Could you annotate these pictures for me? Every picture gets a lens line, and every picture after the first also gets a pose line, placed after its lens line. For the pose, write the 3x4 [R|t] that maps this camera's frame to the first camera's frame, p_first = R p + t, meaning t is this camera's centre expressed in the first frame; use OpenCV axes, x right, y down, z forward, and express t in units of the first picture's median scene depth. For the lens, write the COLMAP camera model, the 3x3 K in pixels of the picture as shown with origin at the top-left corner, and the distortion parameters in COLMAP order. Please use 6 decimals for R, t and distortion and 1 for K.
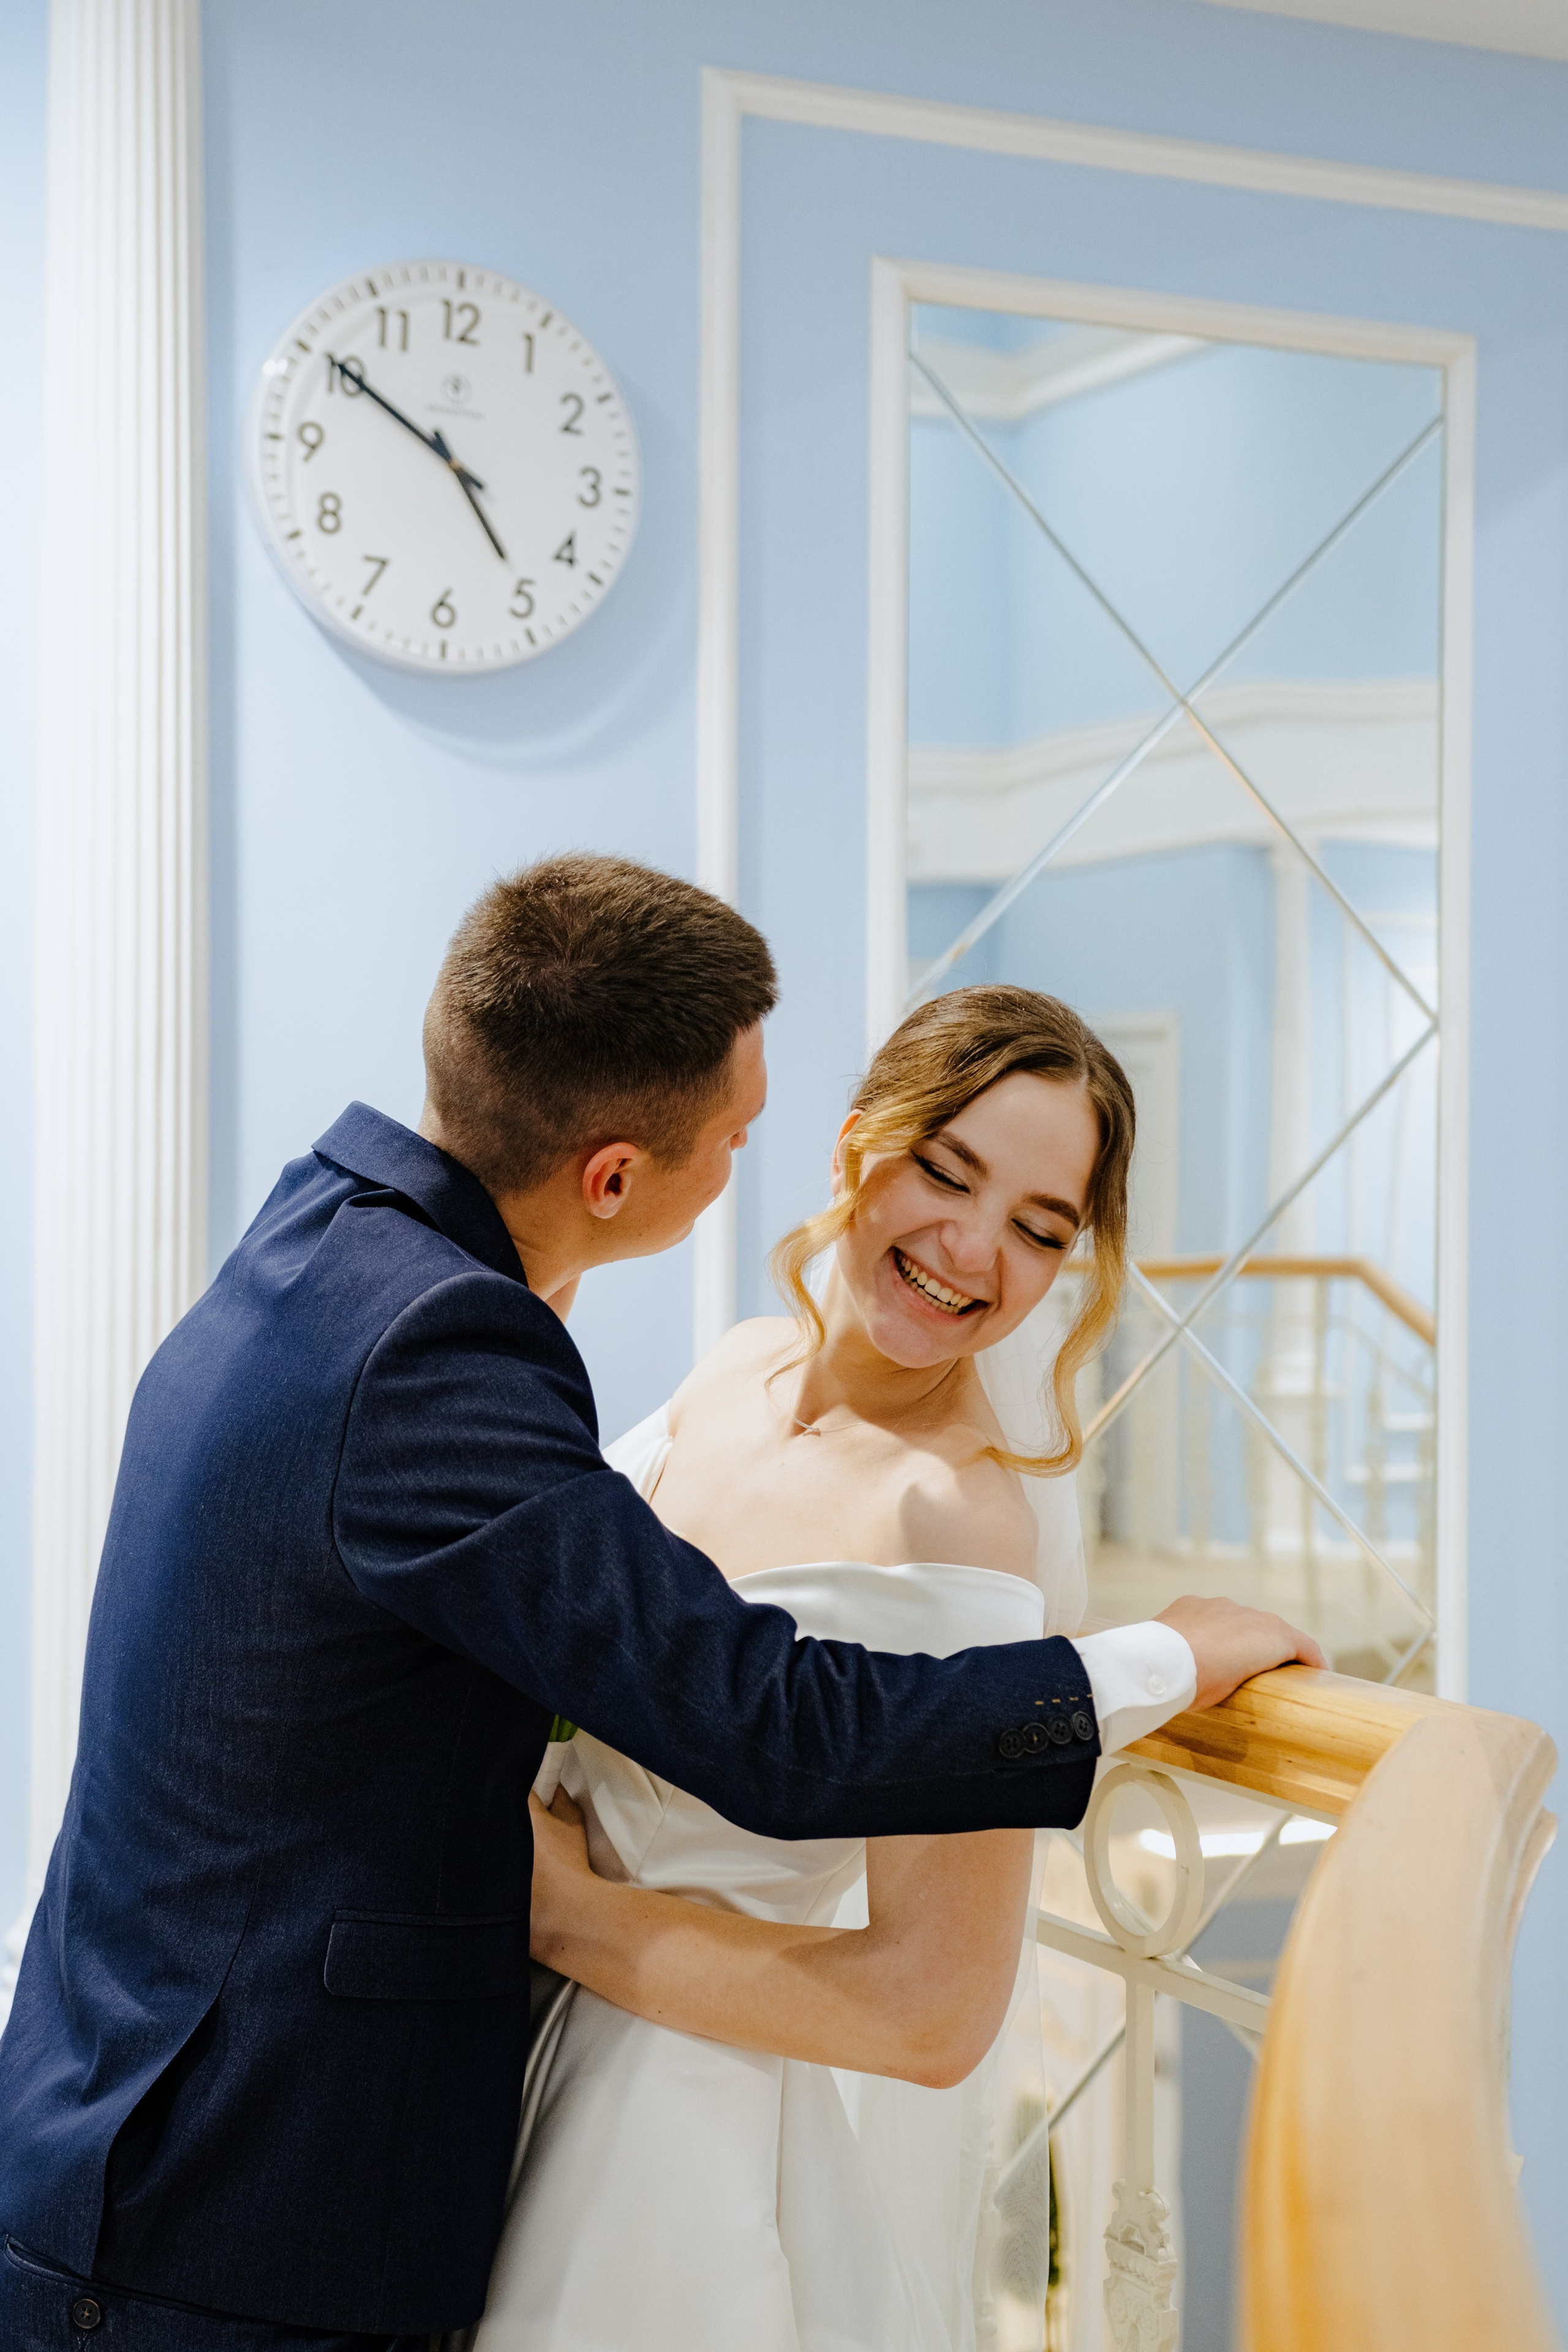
lens RADIAL K [[3250.2, 0, 784.0], [0, 3250.2, 1176.0], [0, 0, 1]] dist [0.096469, 0.035057]
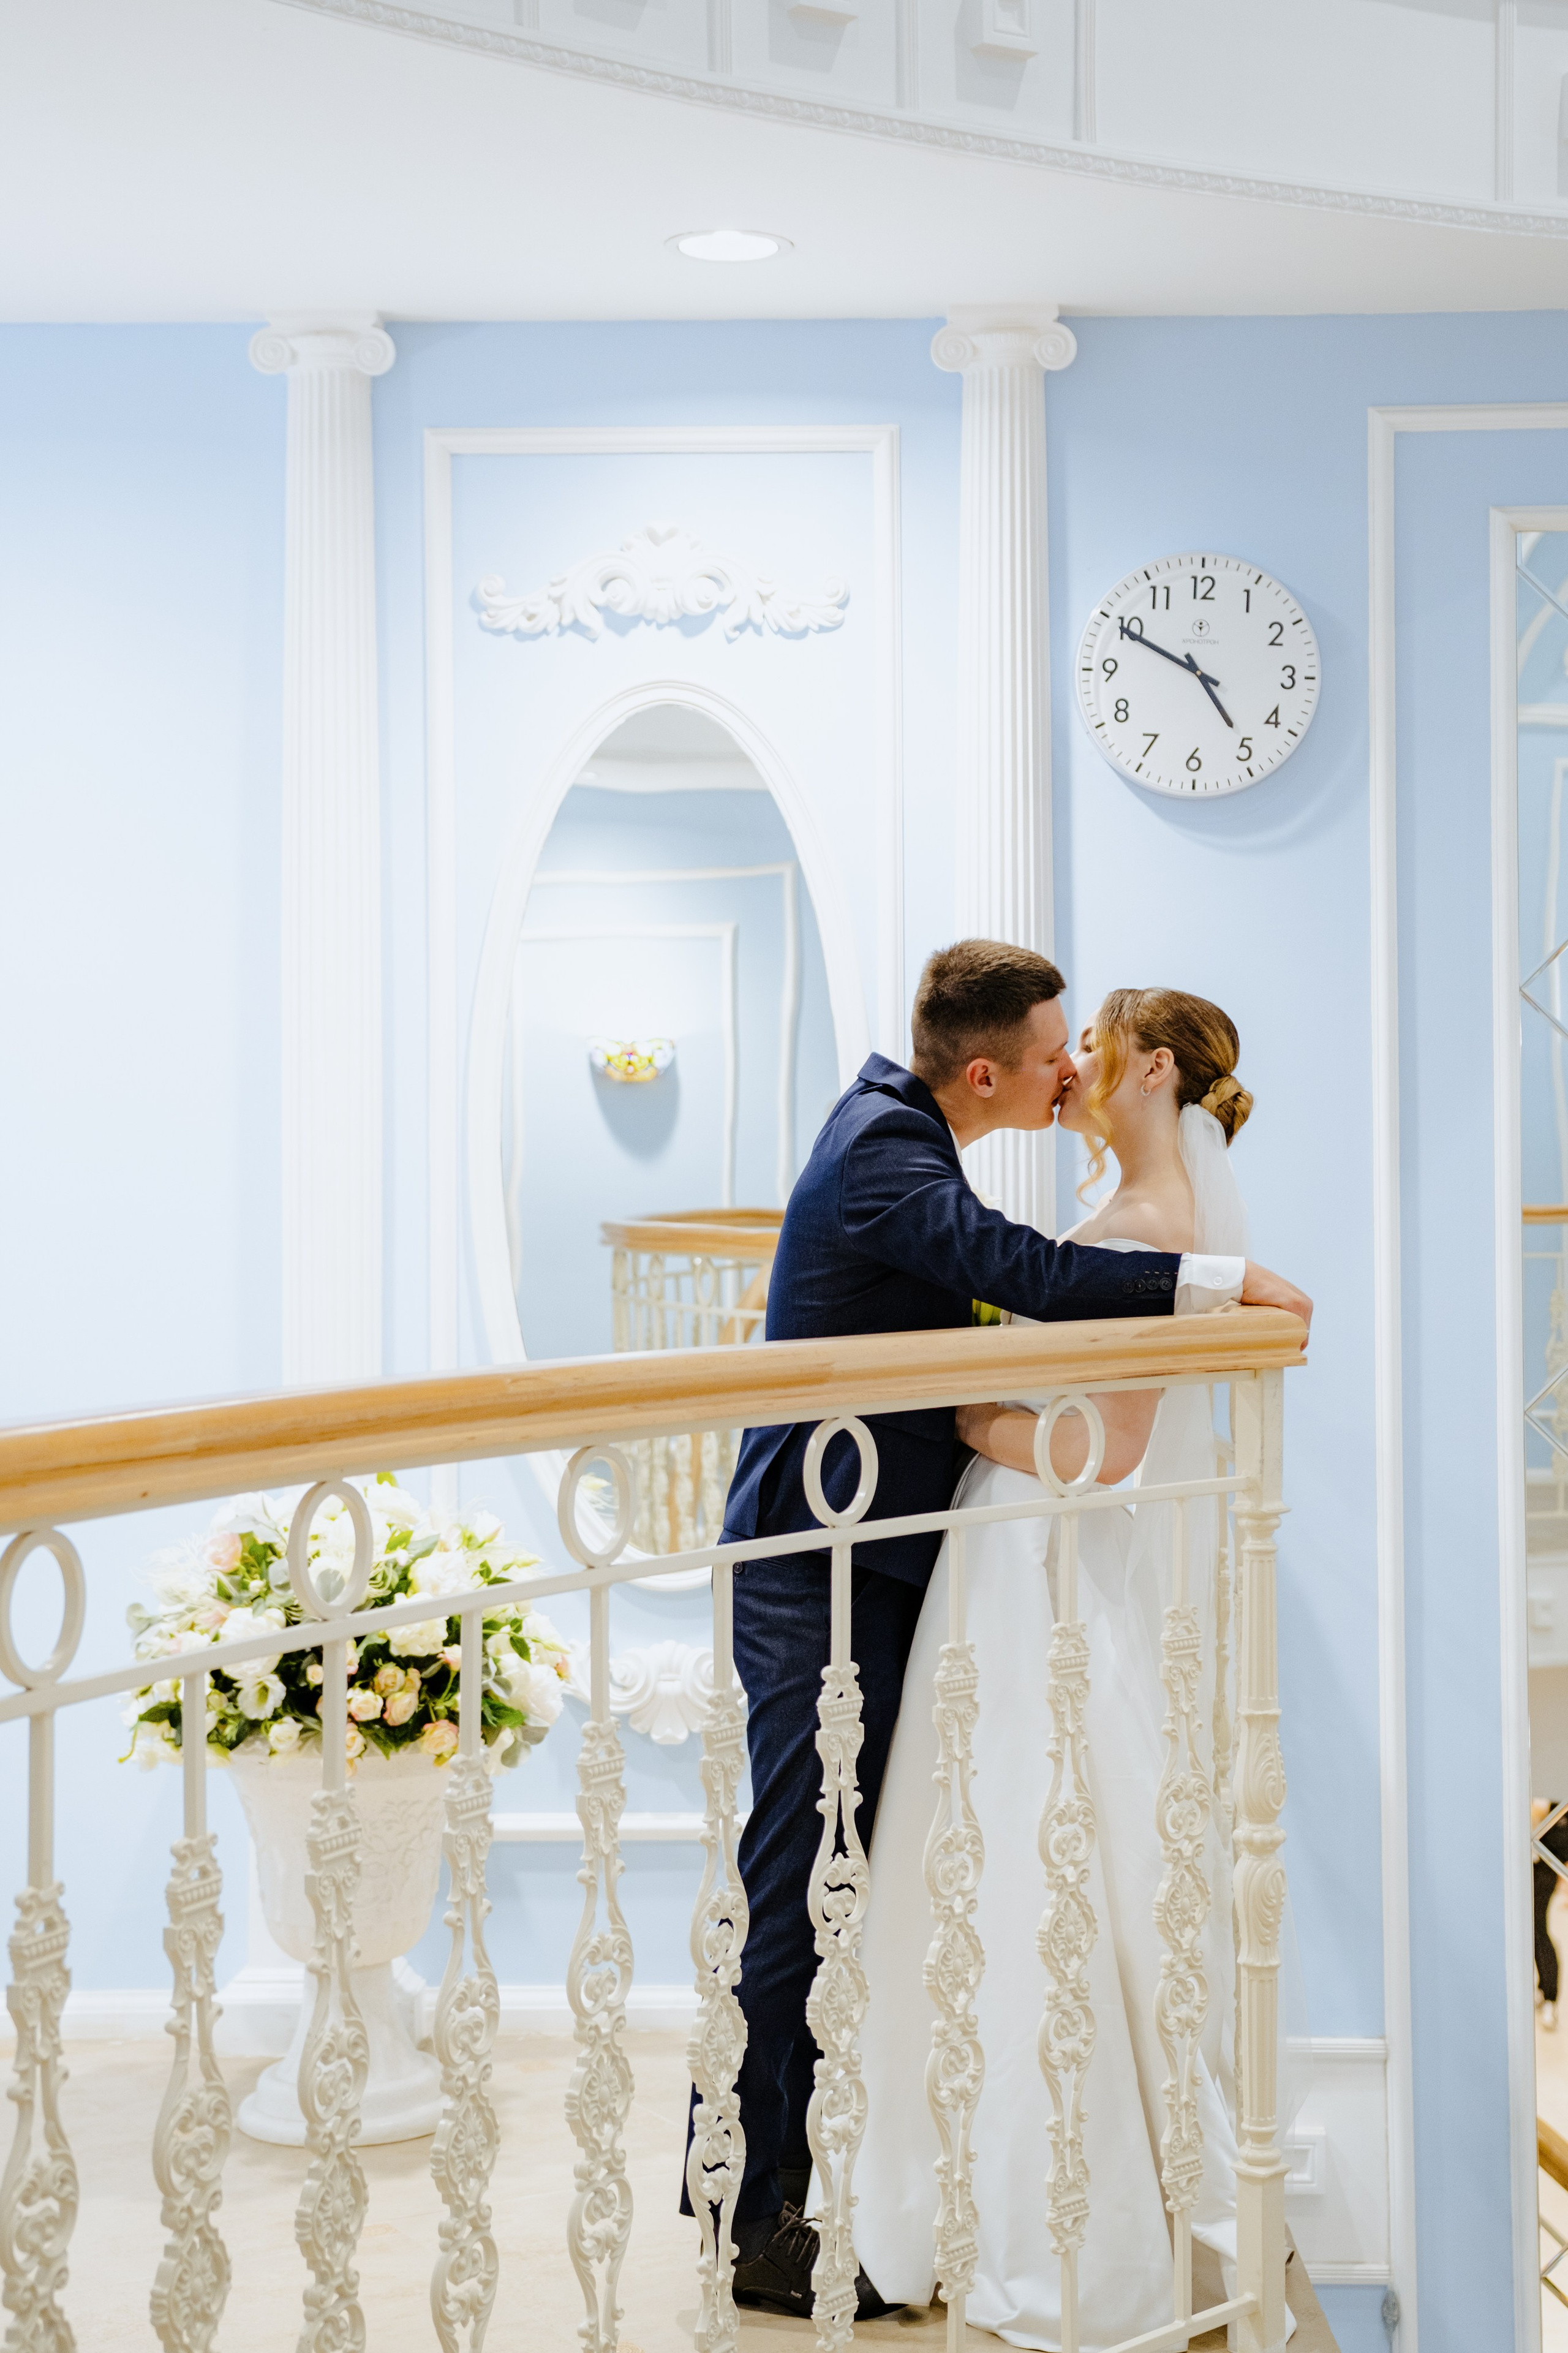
lens RADIAL K [[3251.3, 0, 784.0], [0, 3251.3, 1176.5], [0, 0, 1]] dist [0.096469, 0.035057]
pose [[0.910276, -0.009287, -0.413898, 0.393518], [0.009865, 0.999951, -0.000741, 0.037731], [0.413885, -0.003409, 0.910323, -0.603116]]
